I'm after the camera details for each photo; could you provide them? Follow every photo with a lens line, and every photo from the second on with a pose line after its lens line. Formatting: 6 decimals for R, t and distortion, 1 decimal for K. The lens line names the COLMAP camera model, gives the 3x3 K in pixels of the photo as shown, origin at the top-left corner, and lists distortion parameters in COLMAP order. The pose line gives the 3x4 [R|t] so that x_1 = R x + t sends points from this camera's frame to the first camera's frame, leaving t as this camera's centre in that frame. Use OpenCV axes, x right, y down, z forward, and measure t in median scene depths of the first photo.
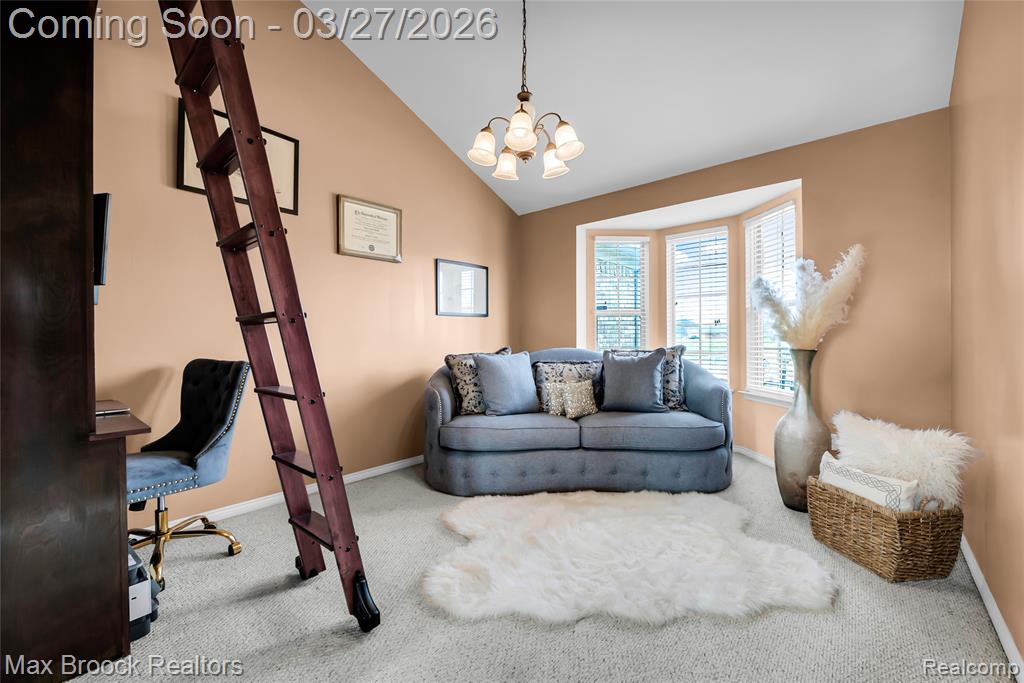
lens RADIAL K [[422.3, 0, 509.2], [0, 422.3, 337.9], [0, 0, 1]] dist [-0.002886, -0.000238]
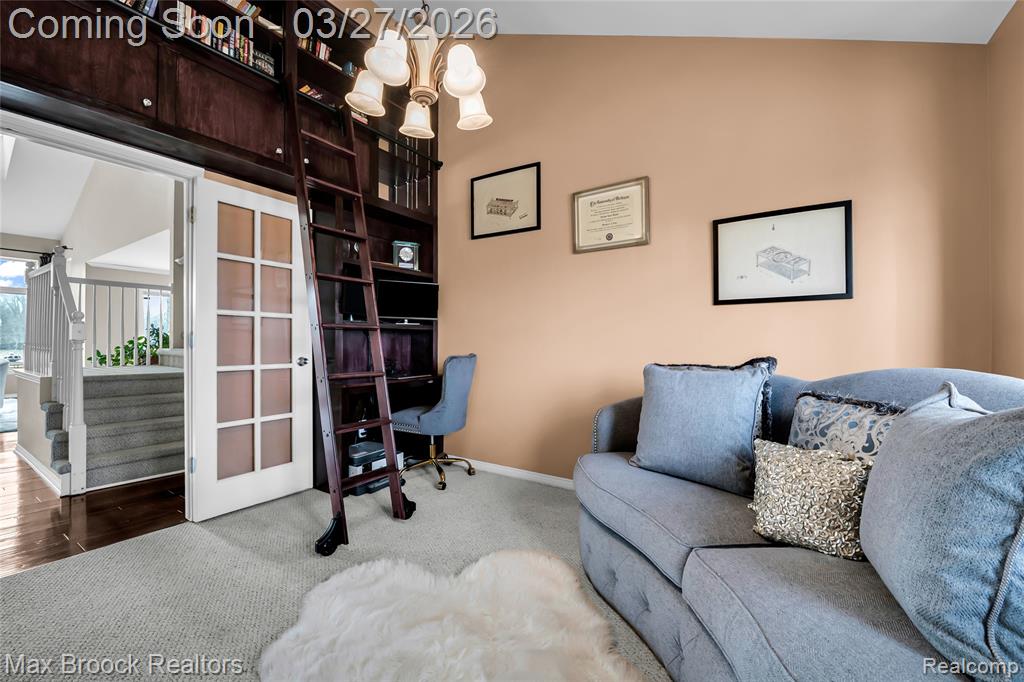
lens RADIAL K [[422.3, 0, 508.9], [0, 422.3, 337.7], [0, 0, 1]] dist [-0.002886, -0.000238]
pose [[0.108866, -0.003489, -0.994050, 0.545422], [-0.002538, 0.999990, -0.003788, 0.000381], [0.994053, 0.002935, 0.108856, 0.728030]]
